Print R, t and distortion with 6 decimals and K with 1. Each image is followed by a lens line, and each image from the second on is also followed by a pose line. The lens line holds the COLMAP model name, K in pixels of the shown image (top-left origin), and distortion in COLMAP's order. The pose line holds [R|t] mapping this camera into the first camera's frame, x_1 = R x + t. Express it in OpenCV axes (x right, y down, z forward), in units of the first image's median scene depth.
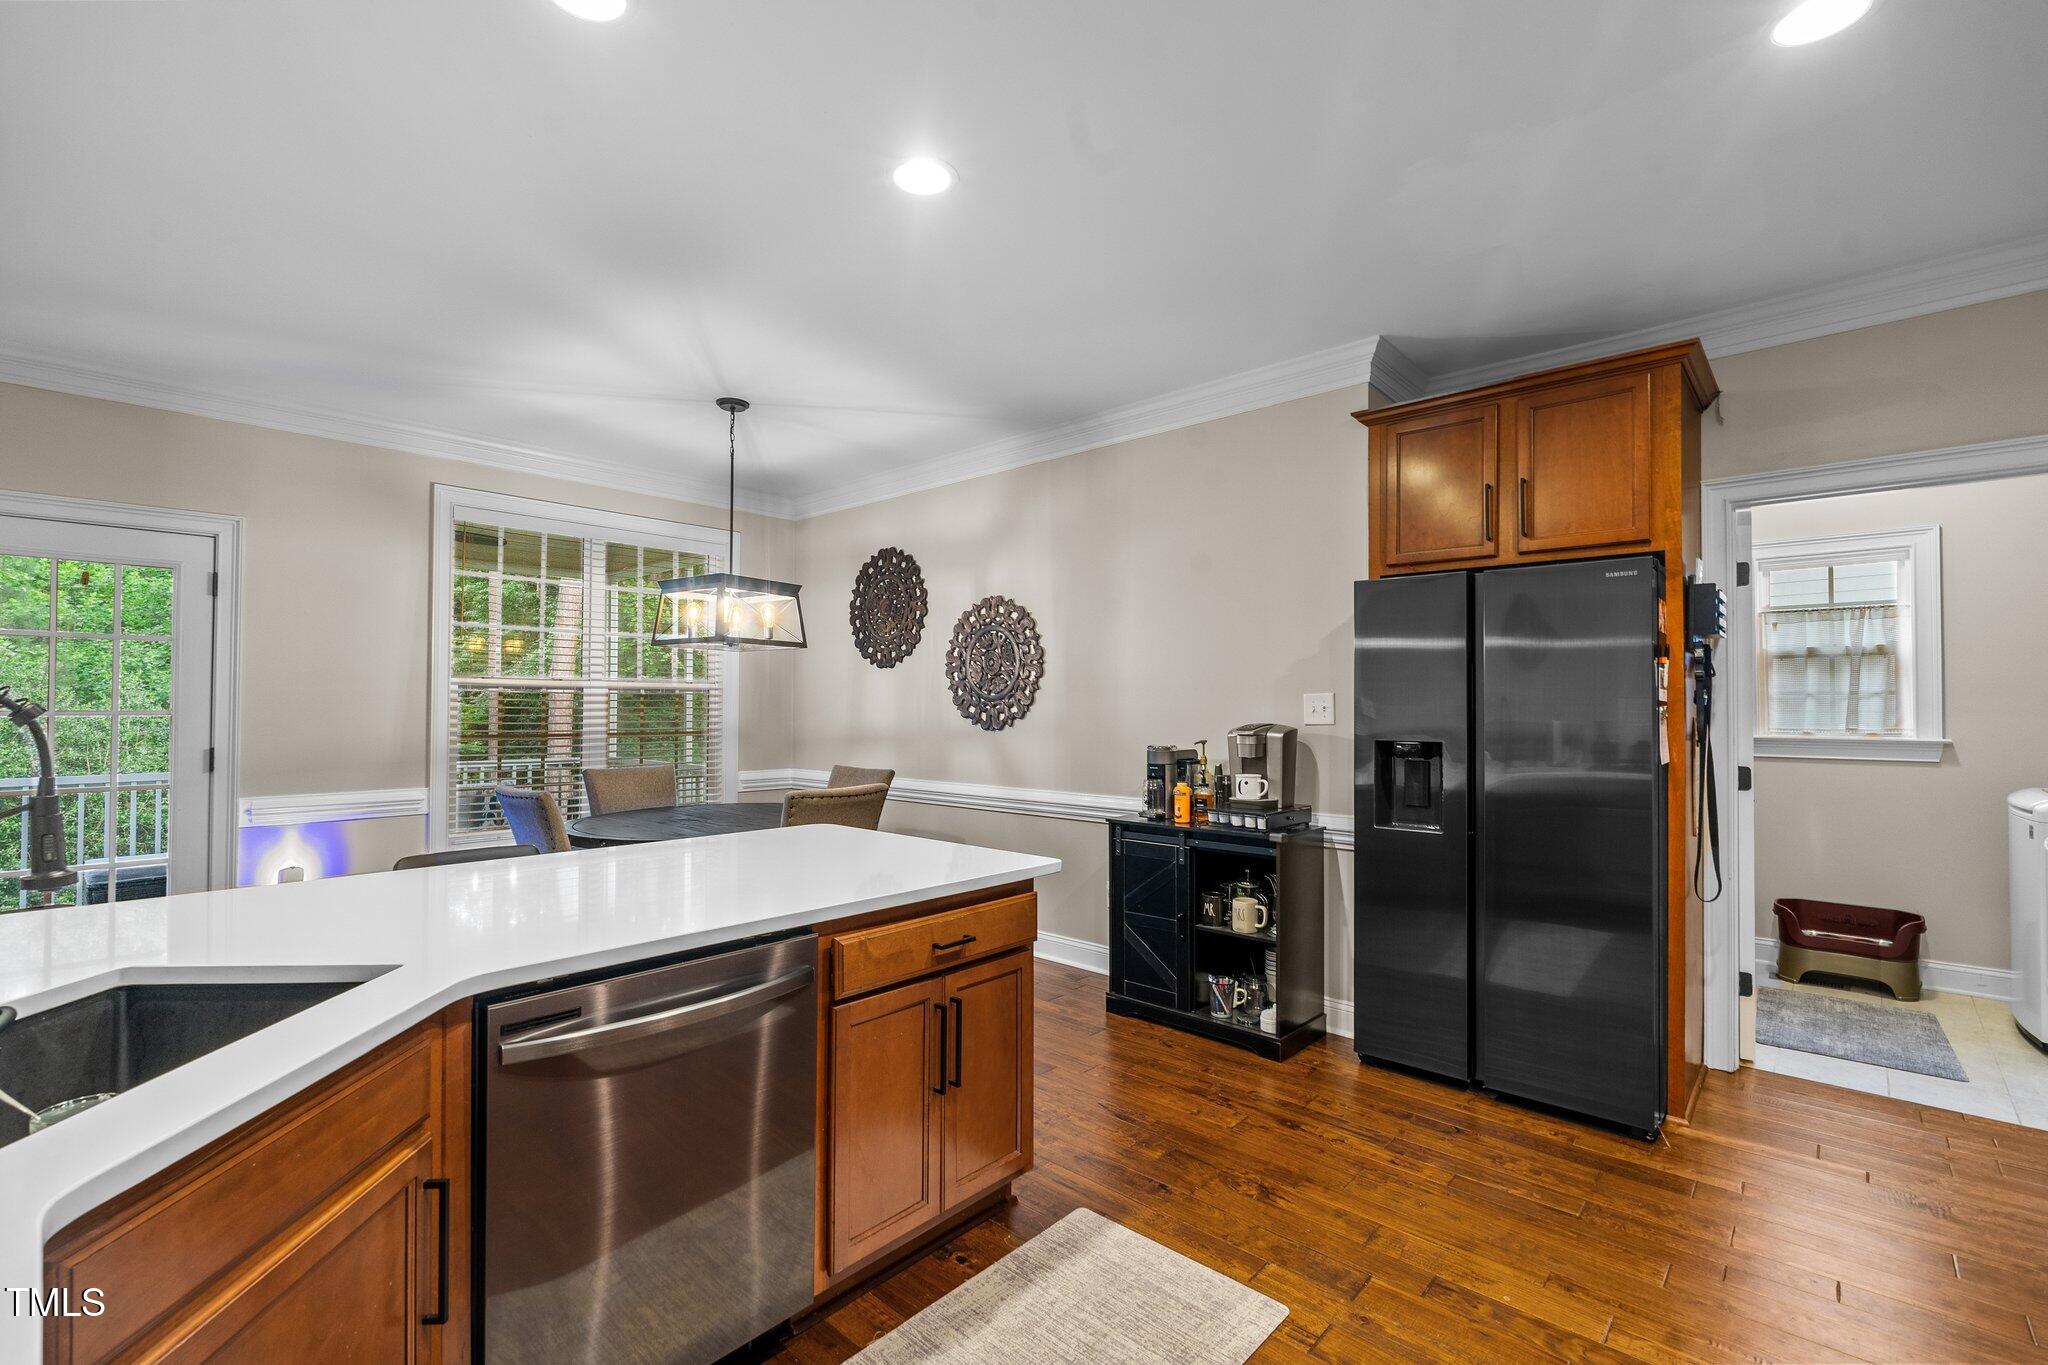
lens RADIAL K [[908.3, 0, 1030.3], [0, 908.3, 693.5], [0, 0, 1]] dist [-0.007723, 0.000546]
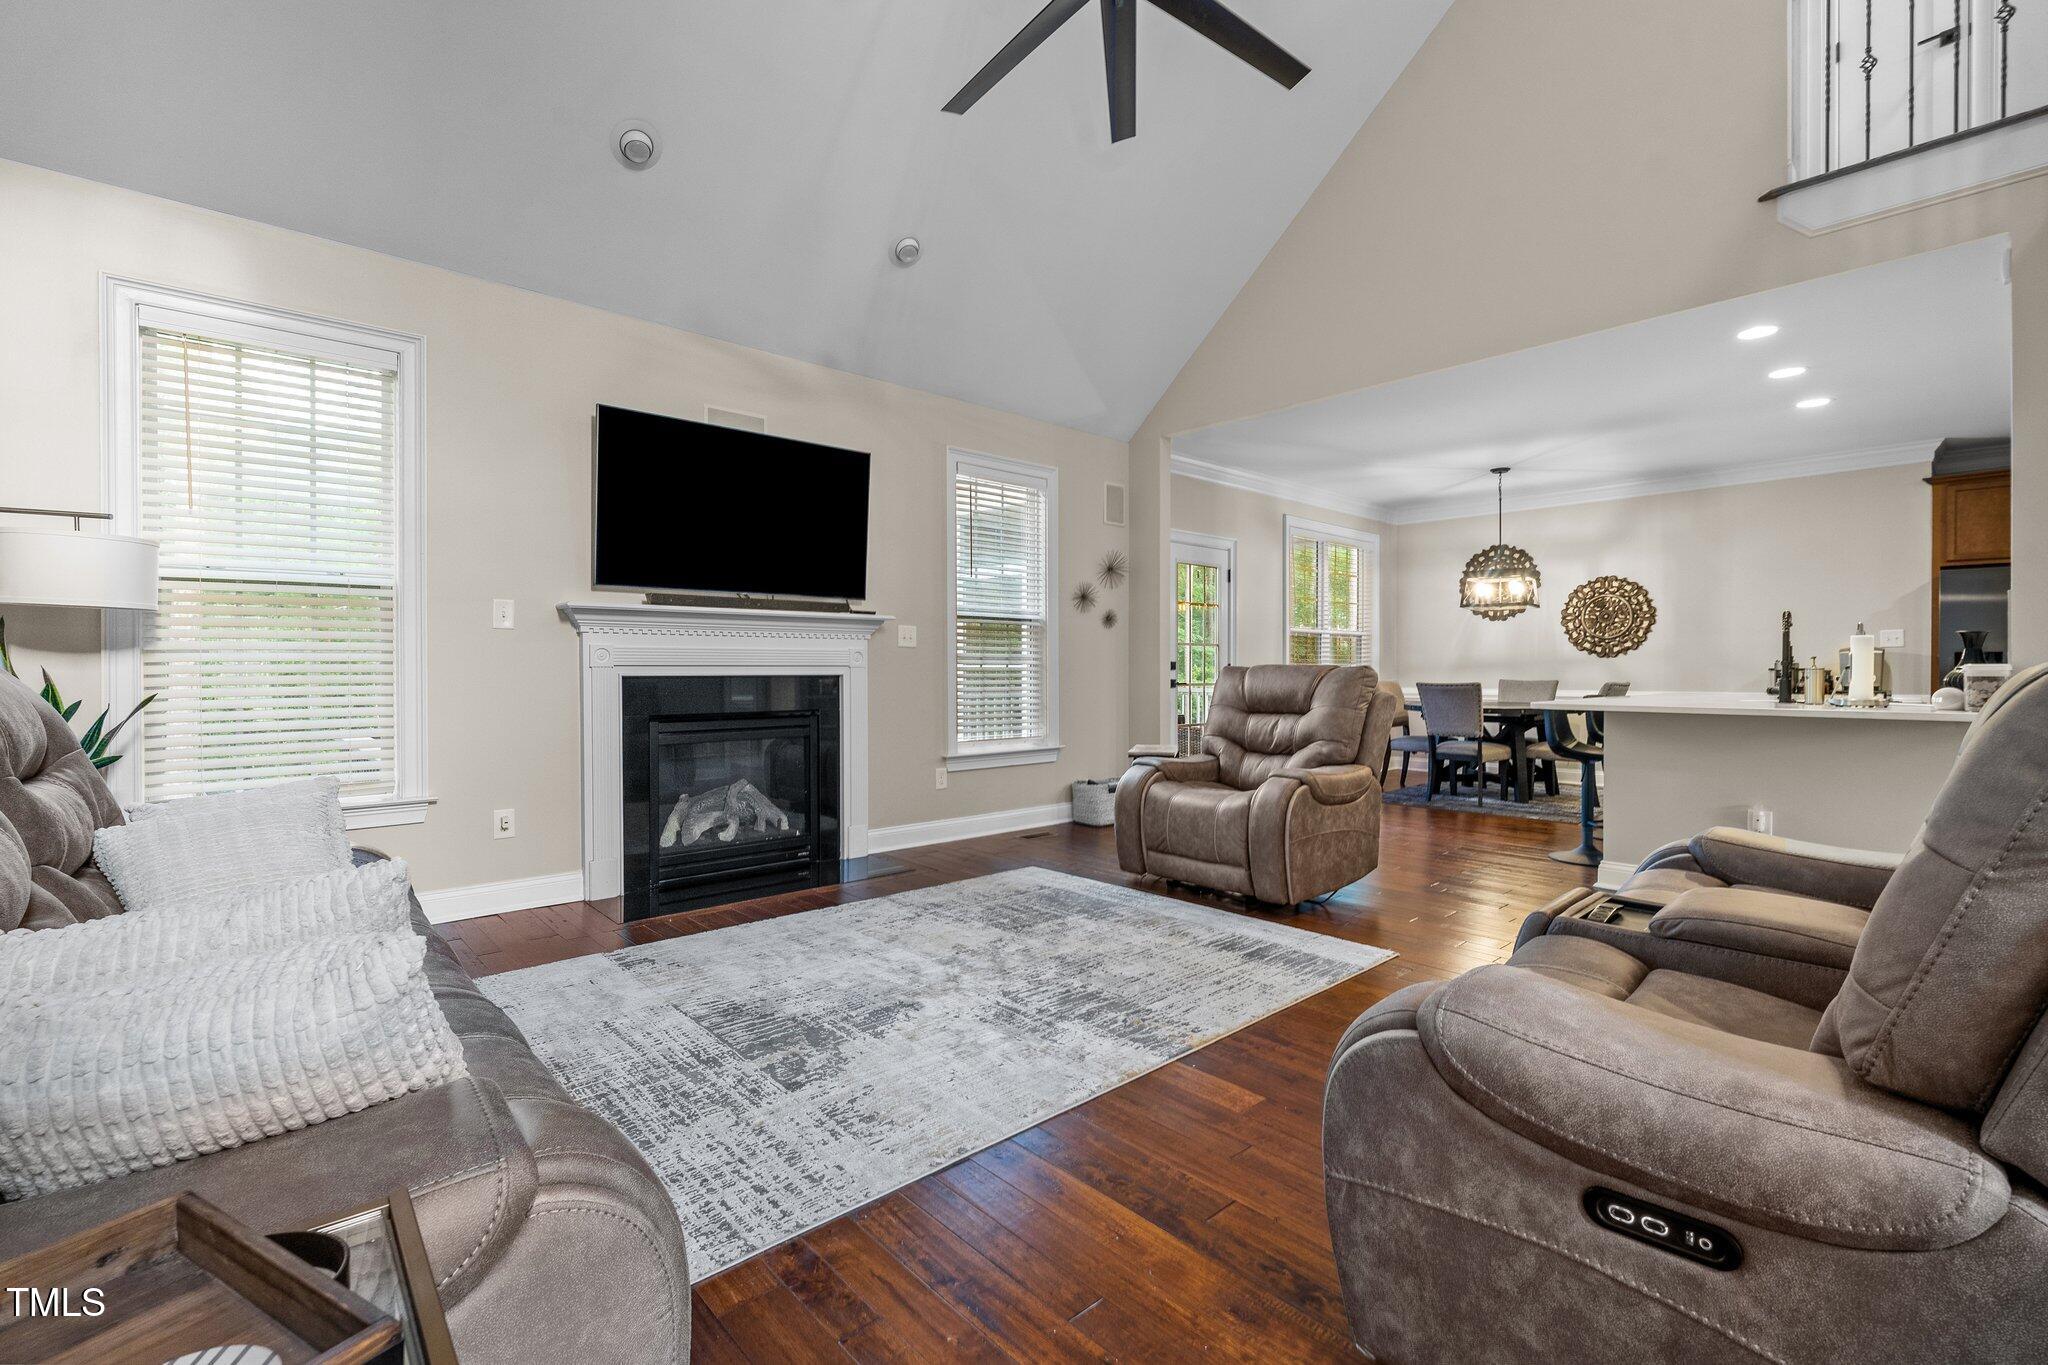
lens RADIAL K [[908.3, 0, 1019.6], [0, 908.3, 672.8], [0, 0, 1]] dist [-0.007723, 0.000546]
pose [[0.995786, -0.001826, -0.091692, -1.221950], [0.003479, 0.999834, 0.017870, 0.045262], [0.091644, -0.018114, 0.995627, -0.939962]]
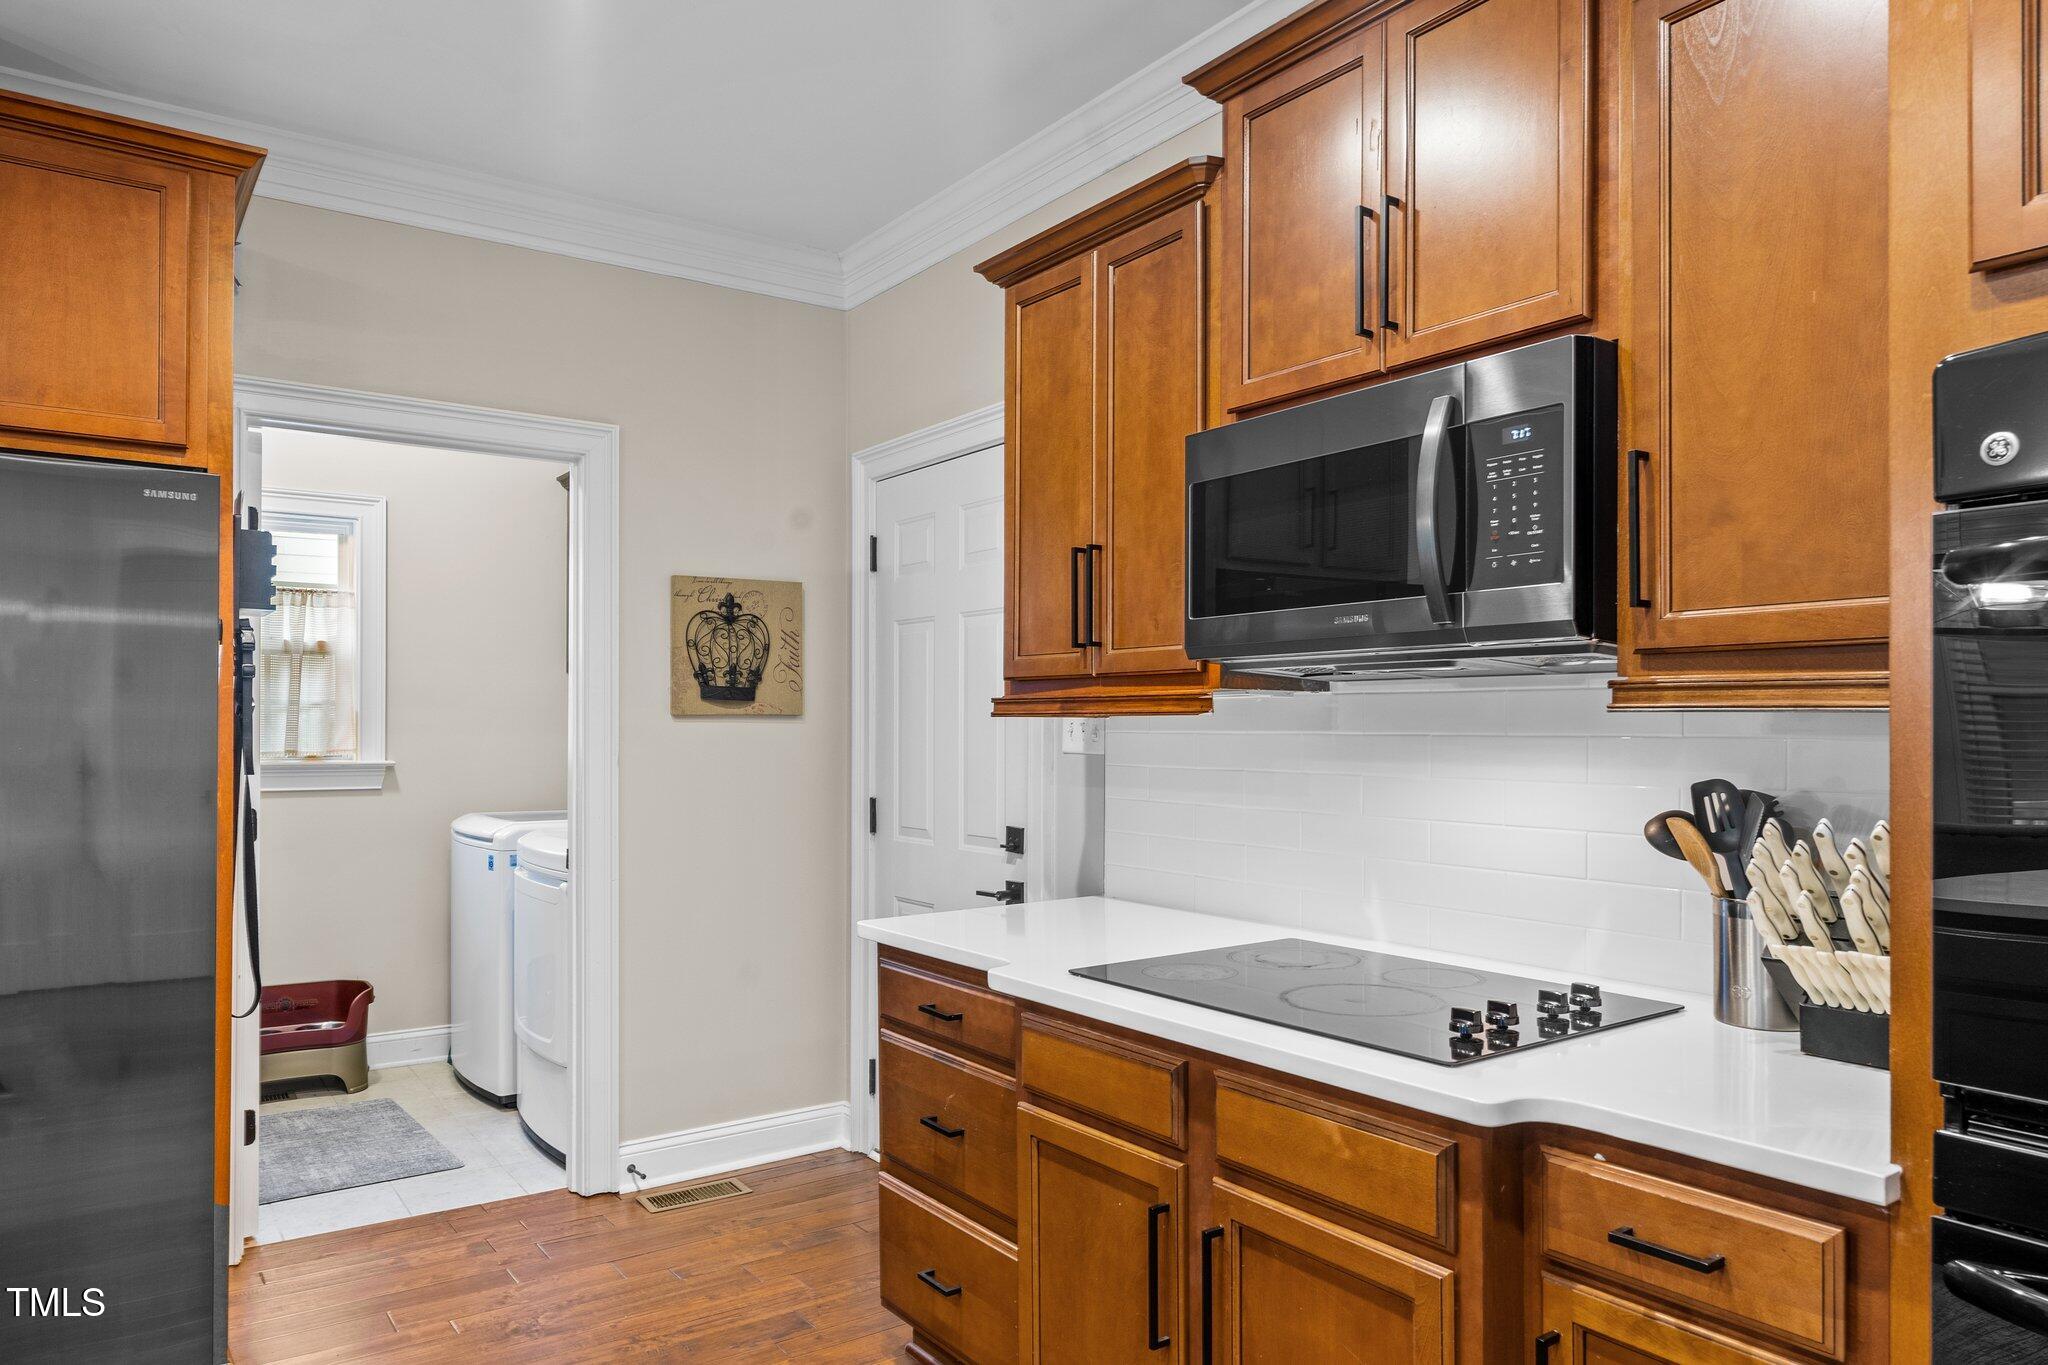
lens RADIAL K [[1359.1, 0, 1000.0], [0, 1359.1, 723.7], [0, 0, 1]] dist [-0.001815, 0.000574]
pose [[0.228726, 0.000459, 0.973491, -0.057406], [-0.013232, 0.999909, 0.002638, 0.005867], [-0.973401, -0.013485, 0.228711, 0.165004]]
